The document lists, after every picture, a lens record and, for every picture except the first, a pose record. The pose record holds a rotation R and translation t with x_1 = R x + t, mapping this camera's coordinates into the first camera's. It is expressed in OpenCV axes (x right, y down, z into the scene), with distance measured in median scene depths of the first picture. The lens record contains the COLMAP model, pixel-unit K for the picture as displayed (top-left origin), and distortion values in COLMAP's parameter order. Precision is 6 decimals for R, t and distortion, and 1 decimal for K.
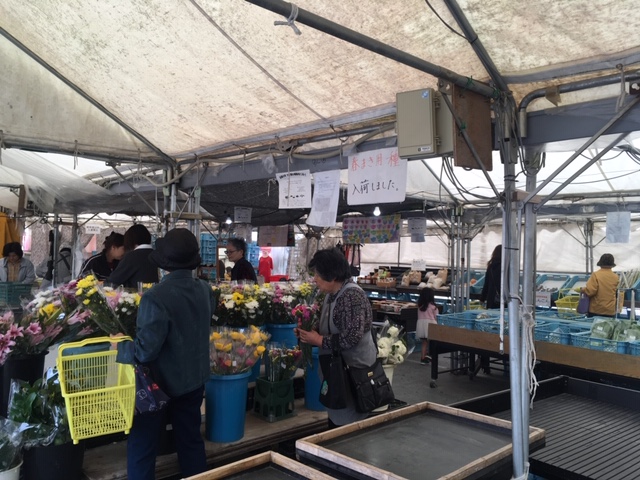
lens RADIAL K [[534.7, 0, 320.0], [0, 534.7, 240.0], [0, 0, 1]] dist [0.007201, 0.003458]
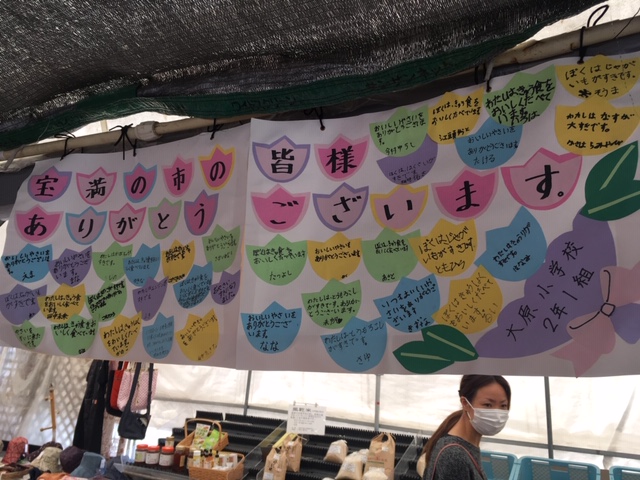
lens RADIAL K [[534.7, 0, 320.0], [0, 534.7, 240.0], [0, 0, 1]] dist [0.007201, 0.003458]
pose [[0.935079, 0.121245, 0.333056, 0.047617], [-0.051282, 0.976065, -0.211348, 0.002292], [-0.350709, 0.180548, 0.918916, 0.592427]]
